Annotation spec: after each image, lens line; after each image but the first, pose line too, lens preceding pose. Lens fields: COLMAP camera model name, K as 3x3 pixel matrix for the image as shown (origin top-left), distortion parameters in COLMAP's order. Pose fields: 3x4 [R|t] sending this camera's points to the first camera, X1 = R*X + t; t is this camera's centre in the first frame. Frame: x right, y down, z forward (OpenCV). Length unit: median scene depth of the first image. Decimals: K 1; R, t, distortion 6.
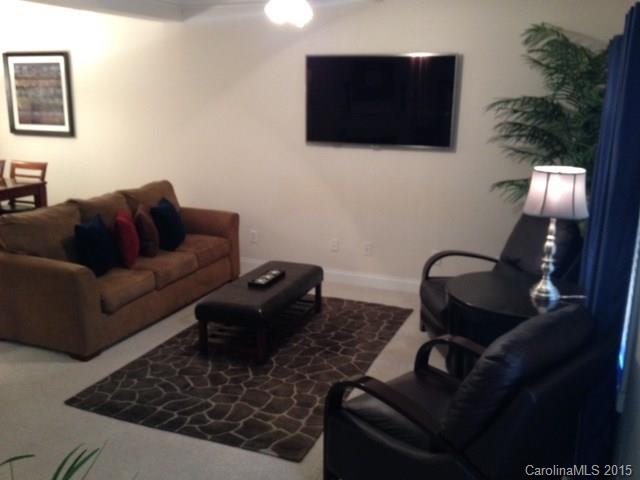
lens RADIAL K [[605.2, 0, 320.0], [0, 605.2, 240.0], [0, 0, 1]] dist [-0.008372, -0.005940]
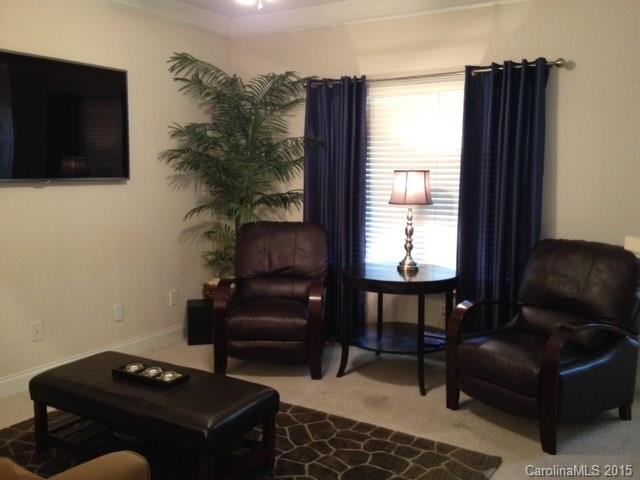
lens RADIAL K [[605.2, 0, 320.0], [0, 605.2, 240.0], [0, 0, 1]] dist [-0.008372, -0.005940]
pose [[0.159171, -0.113335, 0.980724, -0.611644], [0.238606, 0.968355, 0.073180, -0.069227], [-0.957983, 0.222358, 0.181177, 0.635687]]
